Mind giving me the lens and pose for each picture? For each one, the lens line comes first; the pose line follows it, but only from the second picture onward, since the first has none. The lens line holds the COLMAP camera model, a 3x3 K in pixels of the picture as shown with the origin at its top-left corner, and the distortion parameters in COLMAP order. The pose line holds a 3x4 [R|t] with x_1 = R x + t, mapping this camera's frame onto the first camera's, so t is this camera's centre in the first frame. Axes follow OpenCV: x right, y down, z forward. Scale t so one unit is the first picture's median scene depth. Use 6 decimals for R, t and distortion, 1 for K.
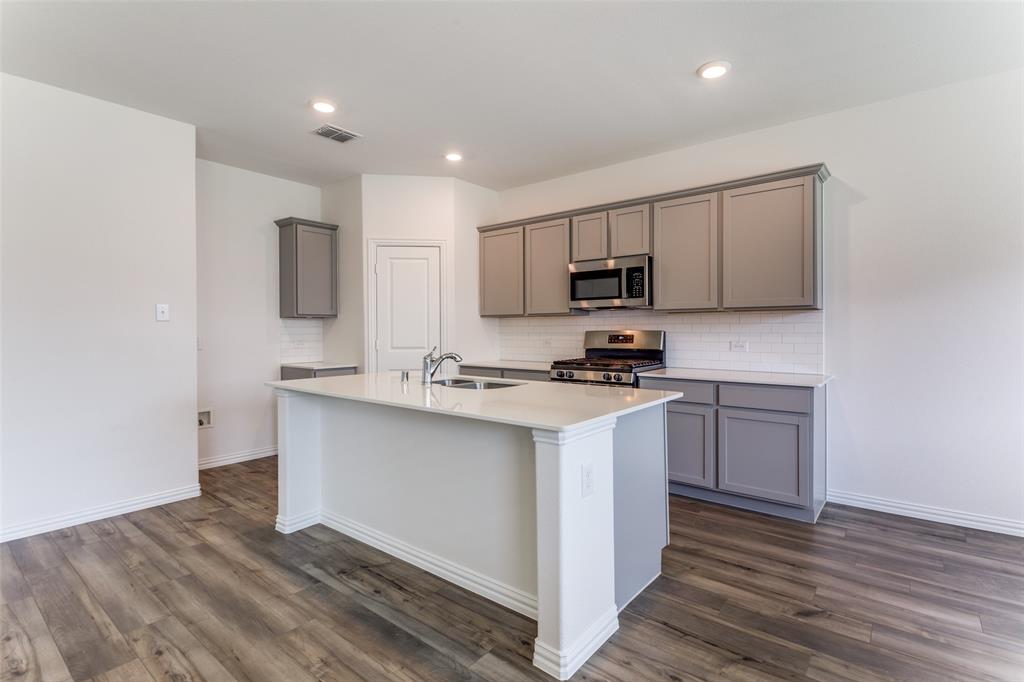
lens RADIAL K [[489.9, 0, 514.0], [0, 489.9, 326.9], [0, 0, 1]] dist [0.001254, 0.000328]
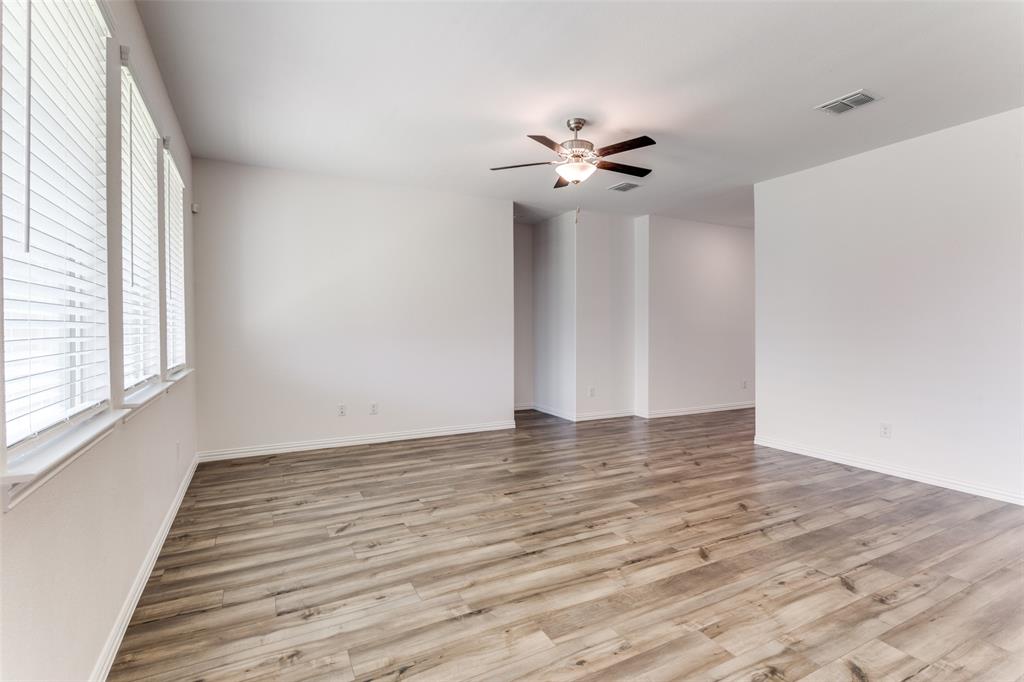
lens RADIAL K [[489.9, 0, 514.0], [0, 489.9, 326.9], [0, 0, 1]] dist [0.001254, 0.000328]
pose [[-0.392555, 0.007126, -0.919701, 0.649894], [0.014488, 0.999894, 0.001563, -0.012263], [0.919614, -0.012711, -0.392617, 0.430892]]
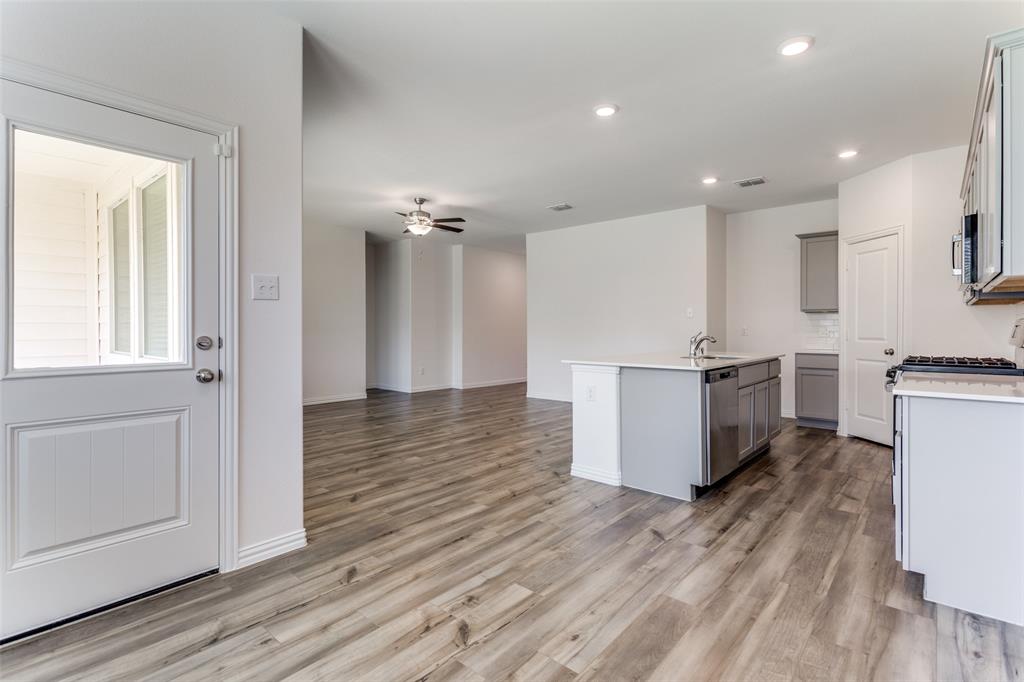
lens RADIAL K [[489.9, 0, 514.0], [0, 489.9, 326.9], [0, 0, 1]] dist [0.001254, 0.000328]
pose [[-0.031085, 0.006918, -0.999493, 1.706483], [0.012390, 0.999902, 0.006535, 0.005691], [0.999440, -0.012180, -0.031168, 0.578552]]
